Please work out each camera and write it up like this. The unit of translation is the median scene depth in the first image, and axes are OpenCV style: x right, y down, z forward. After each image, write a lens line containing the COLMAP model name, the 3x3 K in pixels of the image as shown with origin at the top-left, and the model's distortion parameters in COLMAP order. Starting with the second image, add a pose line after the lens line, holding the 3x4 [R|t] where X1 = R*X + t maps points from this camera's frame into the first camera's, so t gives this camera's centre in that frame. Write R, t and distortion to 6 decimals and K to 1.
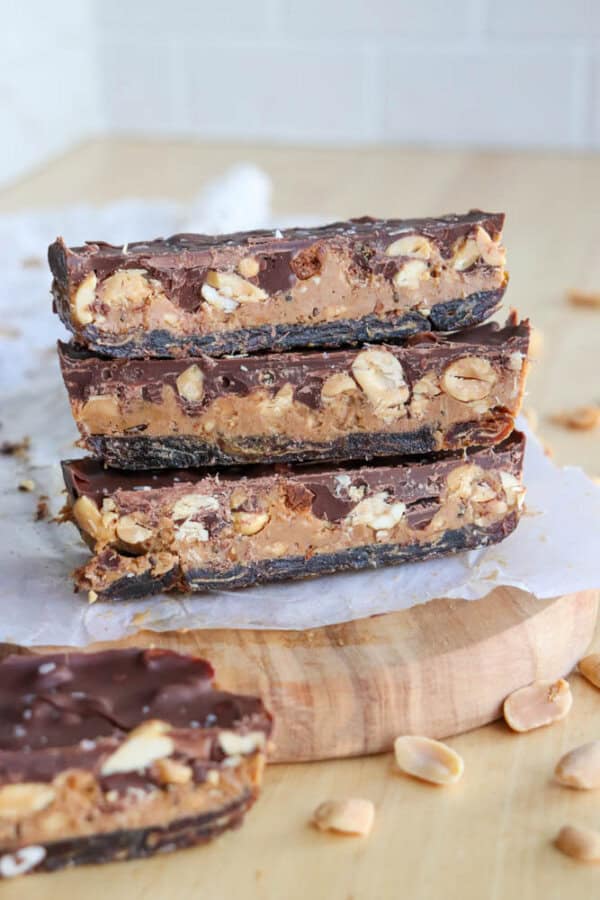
lens RADIAL K [[2277.1, 0, 300.0], [0, 2277.1, 450.0], [0, 0, 1]] dist [0.056152, 0.015881]
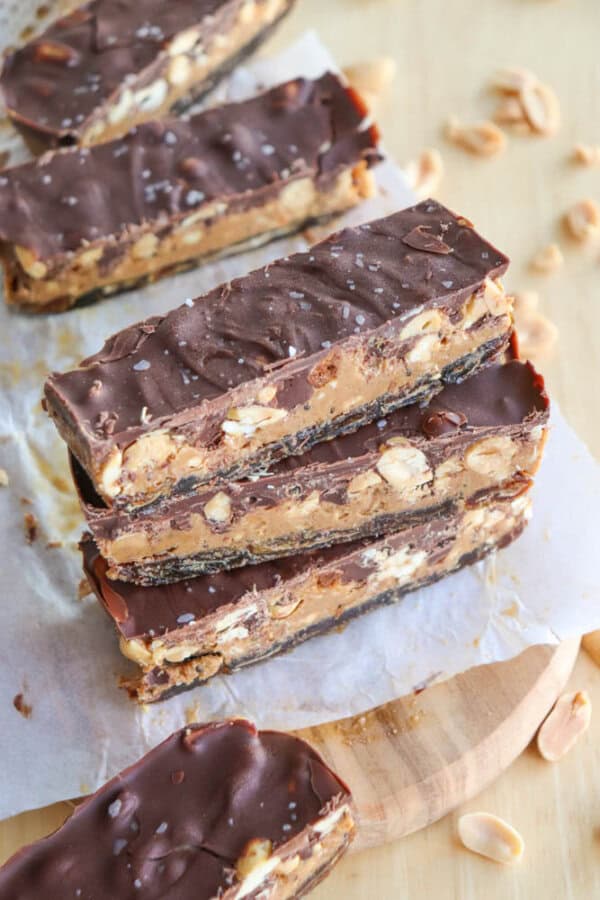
lens RADIAL K [[2277.1, 0, 300.0], [0, 2277.1, 450.0], [0, 0, 1]] dist [0.056152, 0.015881]
pose [[0.973181, -0.166965, 0.158246, -0.163942], [0.046378, 0.816180, 0.575933, -0.609596], [-0.225317, -0.553148, 0.802035, 0.221403]]
